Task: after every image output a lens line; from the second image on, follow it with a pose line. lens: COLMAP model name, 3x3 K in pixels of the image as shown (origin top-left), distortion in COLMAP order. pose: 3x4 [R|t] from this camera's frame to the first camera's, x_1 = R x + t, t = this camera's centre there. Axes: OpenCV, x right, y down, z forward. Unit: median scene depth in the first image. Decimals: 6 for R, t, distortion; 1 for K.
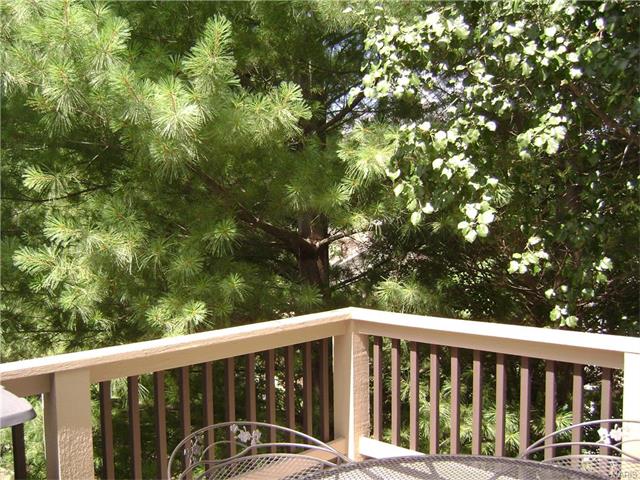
lens RADIAL K [[660.4, 0, 308.6], [0, 660.4, 239.5], [0, 0, 1]] dist [-0.163159, 0.118879]
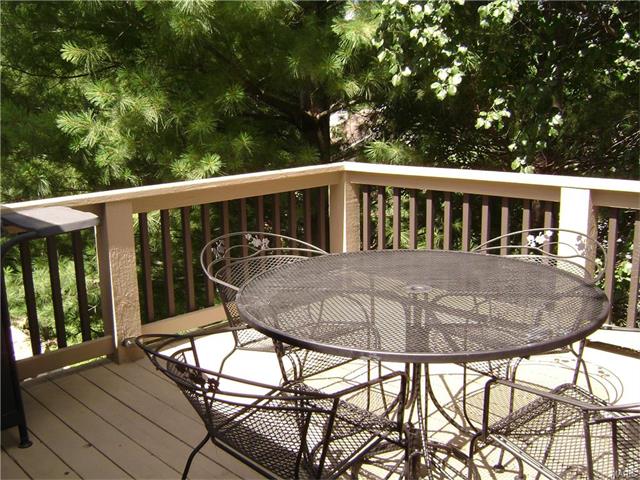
lens RADIAL K [[660.4, 0, 308.6], [0, 660.4, 239.5], [0, 0, 1]] dist [-0.163159, 0.118879]
pose [[0.999937, -0.007535, -0.008268, 0.011601], [0.008800, 0.986184, 0.165418, 0.052797], [0.006907, -0.165480, 0.986189, -0.204503]]
